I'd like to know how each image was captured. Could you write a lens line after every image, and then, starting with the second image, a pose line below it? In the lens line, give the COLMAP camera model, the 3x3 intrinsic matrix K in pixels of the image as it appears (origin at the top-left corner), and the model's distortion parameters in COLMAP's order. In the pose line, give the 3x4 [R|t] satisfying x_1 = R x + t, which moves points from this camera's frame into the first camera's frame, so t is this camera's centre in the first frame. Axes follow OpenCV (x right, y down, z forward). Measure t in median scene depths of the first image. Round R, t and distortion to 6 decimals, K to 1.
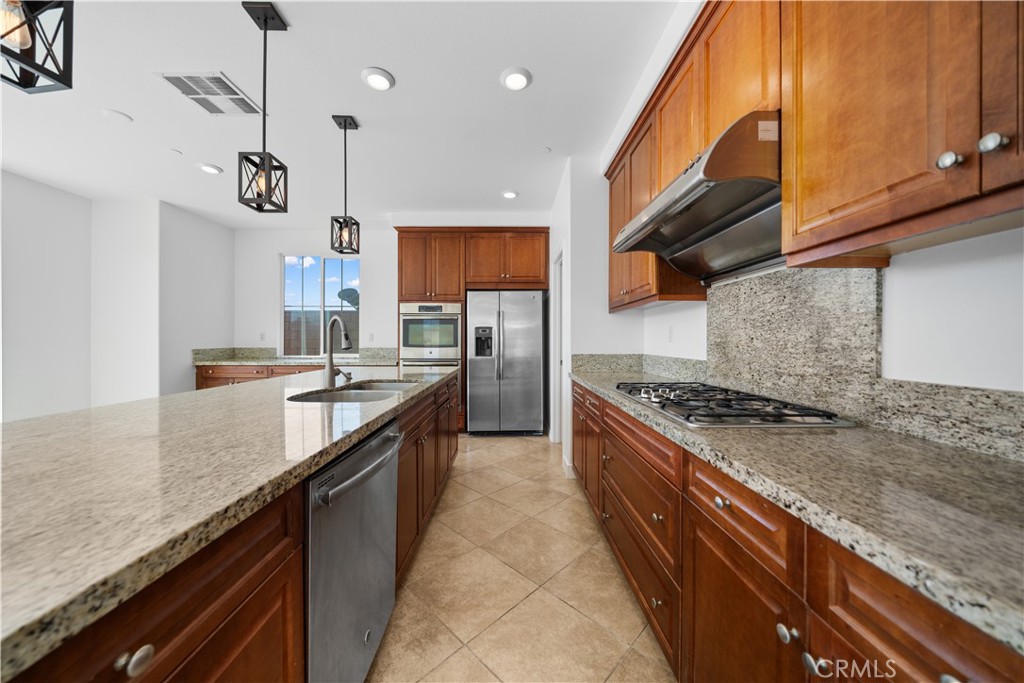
lens RADIAL K [[350.5, 0, 503.7], [0, 350.5, 338.9], [0, 0, 1]] dist [-0.008513, 0.000065]
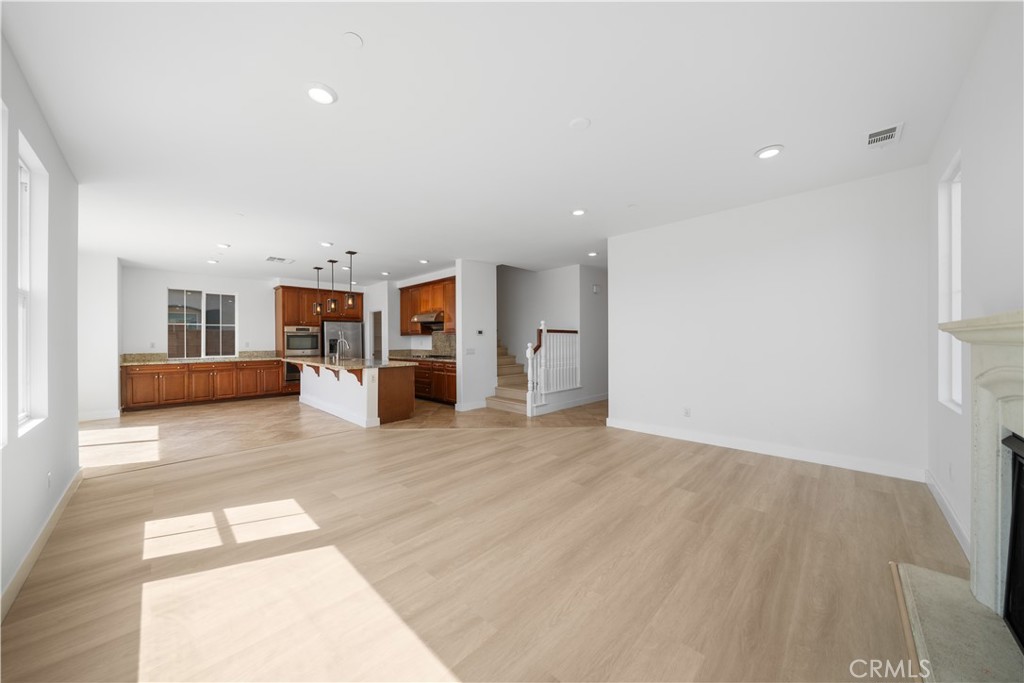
lens RADIAL K [[350.5, 0, 515.9], [0, 350.5, 342.0], [0, 0, 1]] dist [-0.008513, 0.000065]
pose [[0.684333, -0.008046, 0.729126, -0.811892], [0.004664, 0.999967, 0.006657, -0.024865], [-0.729155, -0.001155, 0.684348, -1.183576]]
